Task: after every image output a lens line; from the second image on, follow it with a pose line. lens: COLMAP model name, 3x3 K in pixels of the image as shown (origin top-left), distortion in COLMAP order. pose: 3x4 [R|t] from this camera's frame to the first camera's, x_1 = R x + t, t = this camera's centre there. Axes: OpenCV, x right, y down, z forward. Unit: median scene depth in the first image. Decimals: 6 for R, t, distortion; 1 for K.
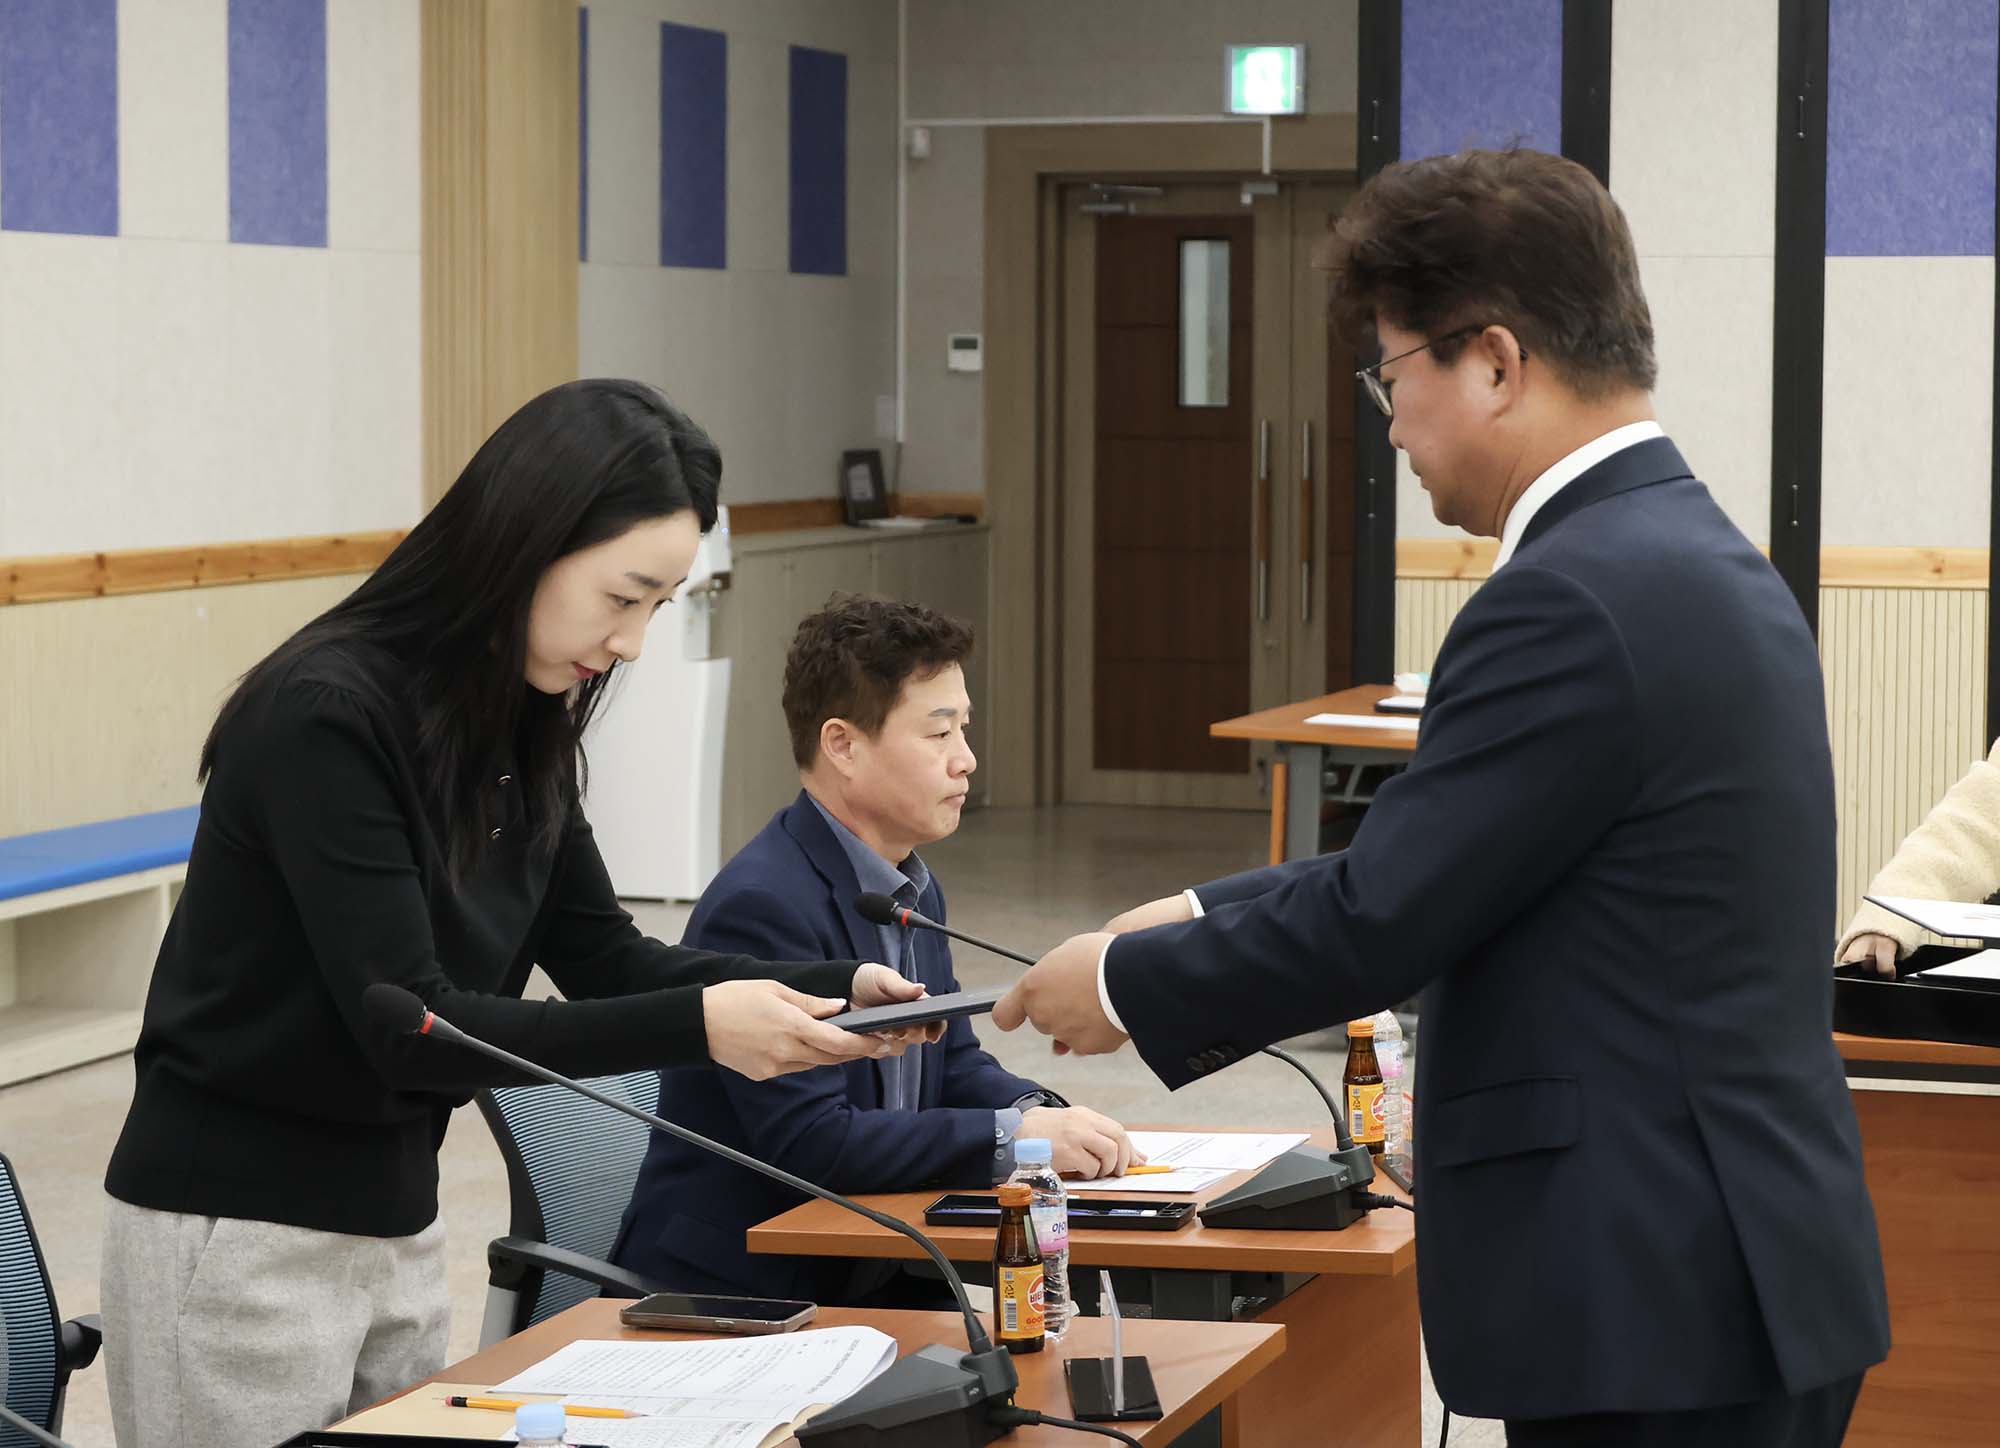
lens RADIAL K [[4631.5, 0, 1008.0], [0, 4631.5, 722.8], [0, 0, 1]] dist [-0.021047, 0.000000]
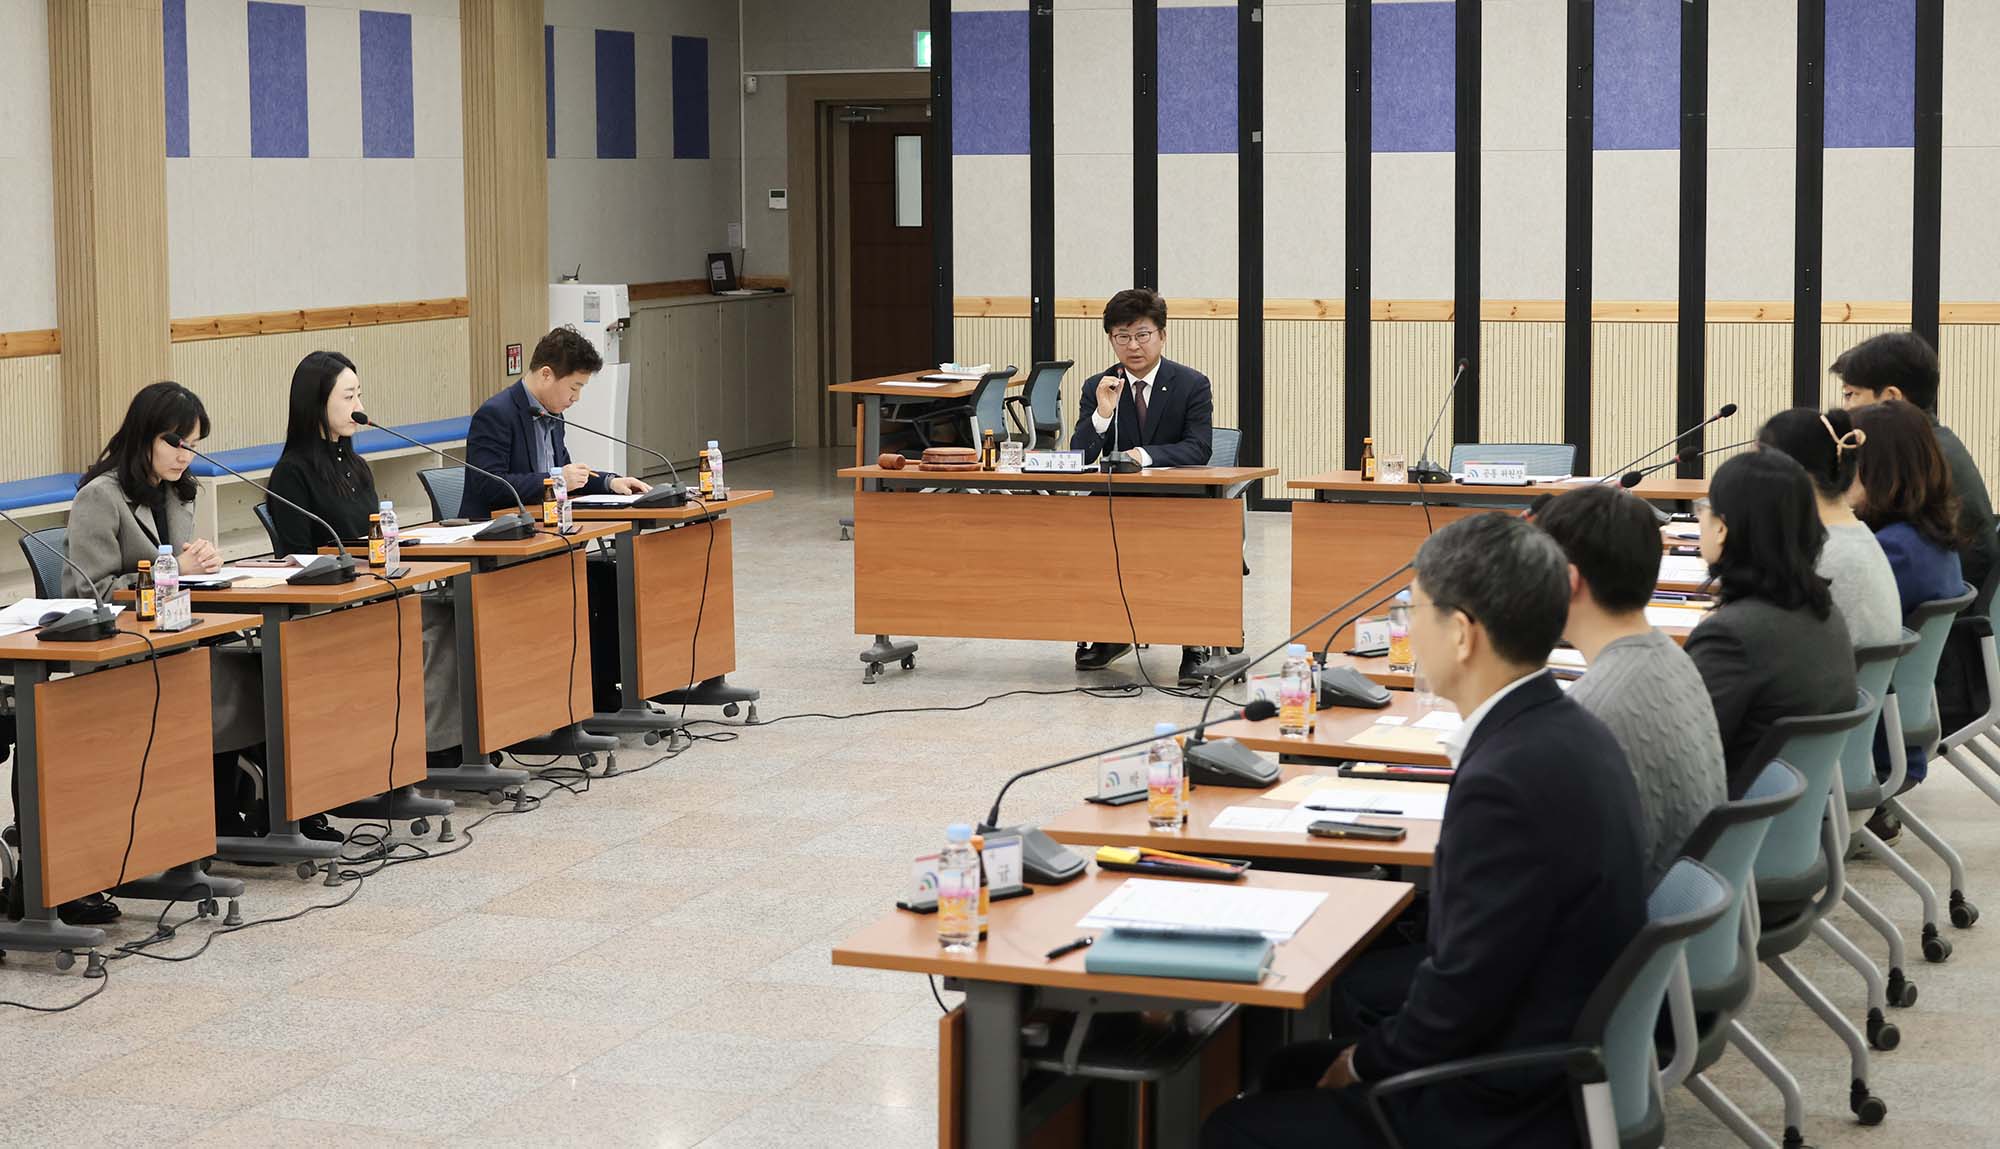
lens RADIAL K [[3581.8, 0, 991.5], [0, 3581.8, 582.0], [0, 0, 1]] dist [-0.079112, 0.000000]
pose [[0.999880, -0.009180, -0.012445, 0.116114], [0.009626, 0.999296, 0.036259, 0.026444], [0.012104, -0.036375, 0.999265, -0.528658]]
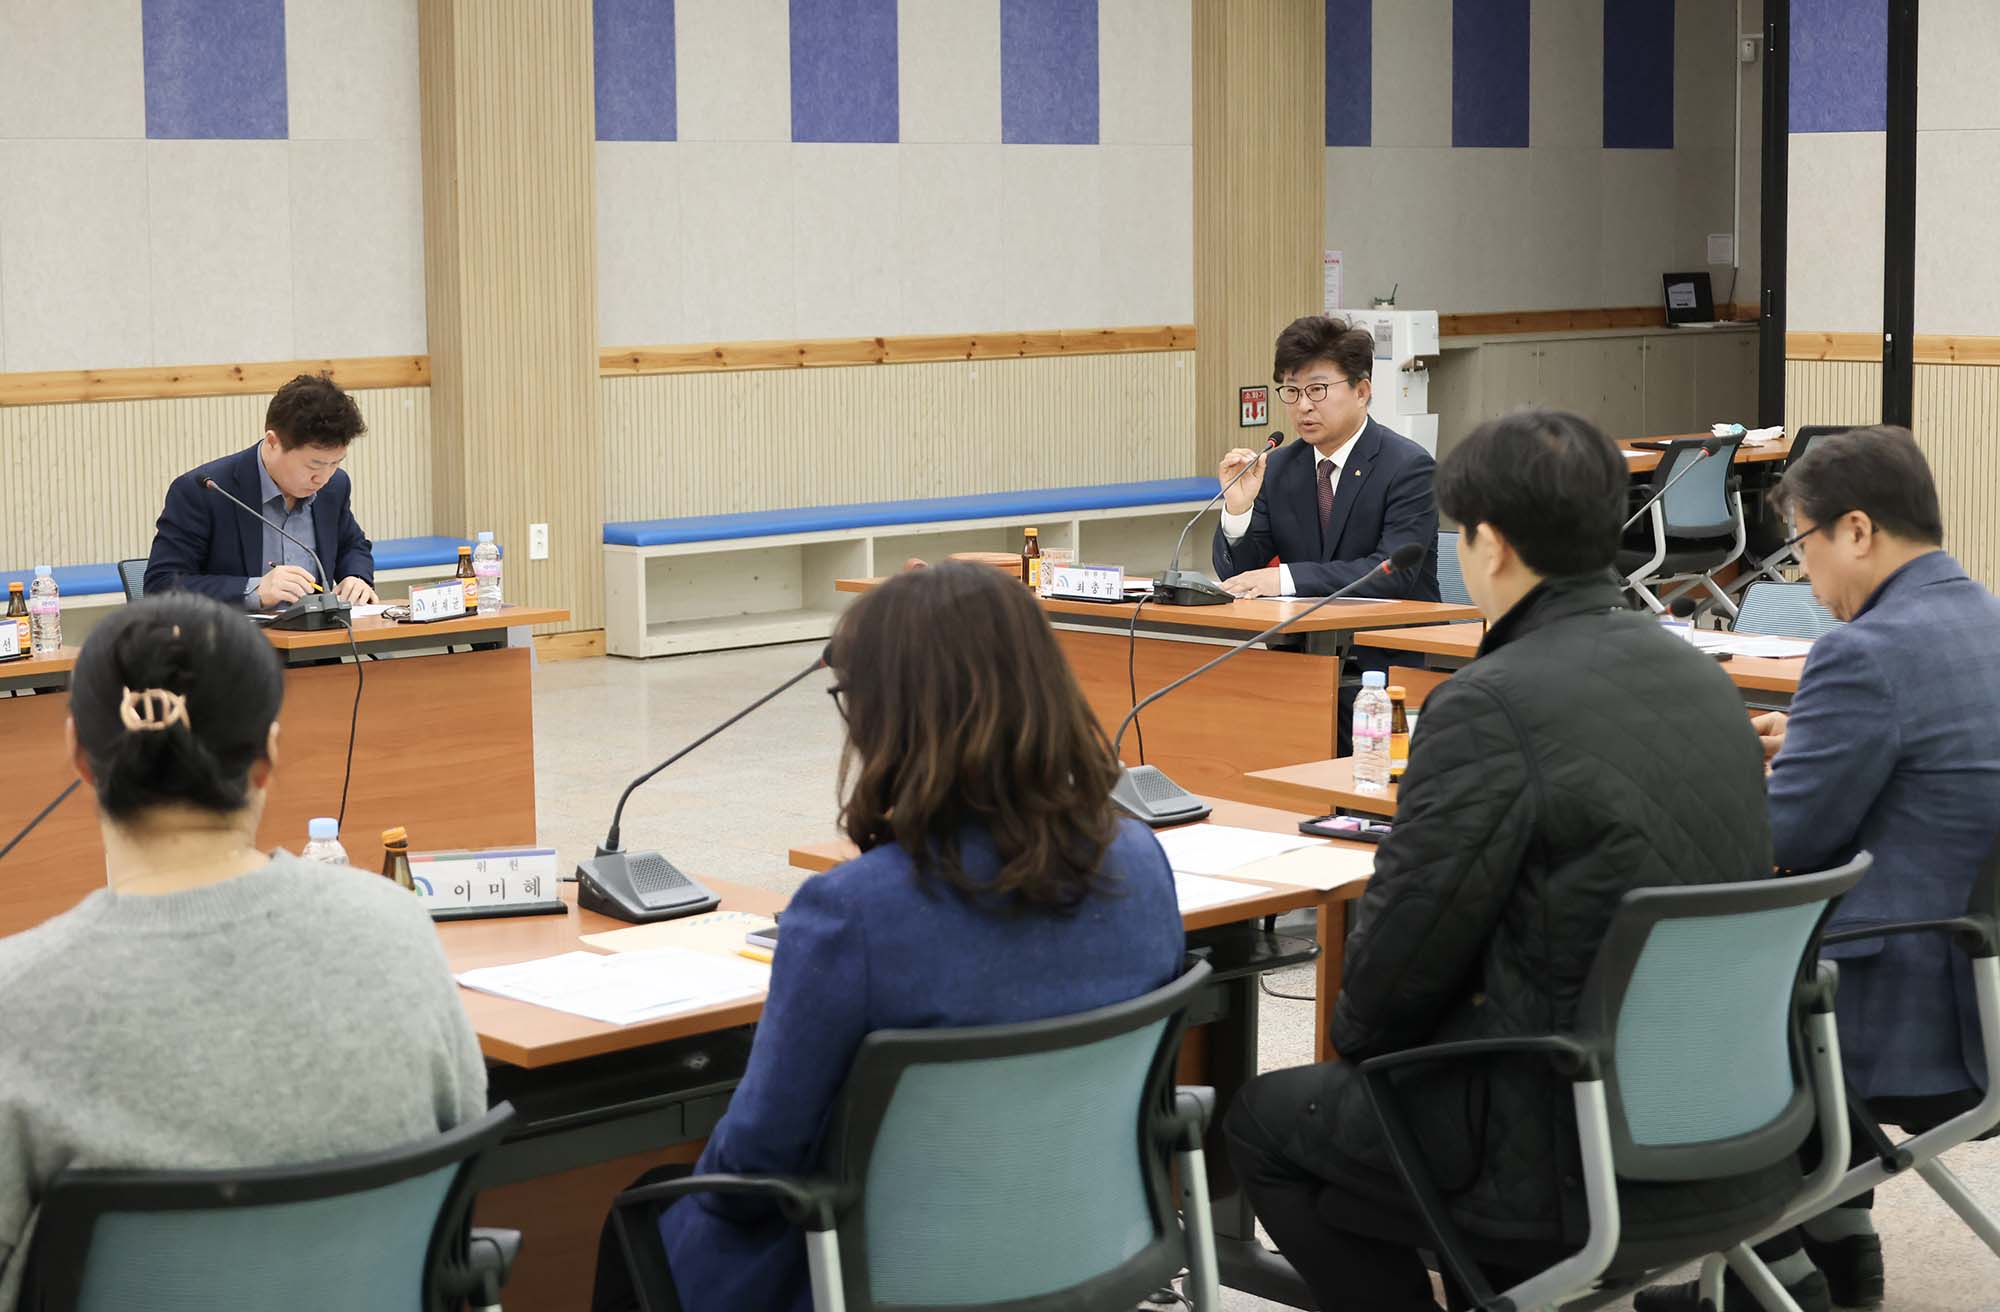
lens RADIAL K [[3807.2, 0, 999.5], [0, 3807.2, 654.5], [0, 0, 1]] dist [-0.045163, 0.000000]
pose [[0.876089, 0.041059, -0.480398, 0.429169], [-0.022414, 0.998759, 0.044487, 0.012574], [0.481628, -0.028207, 0.875922, -0.138751]]
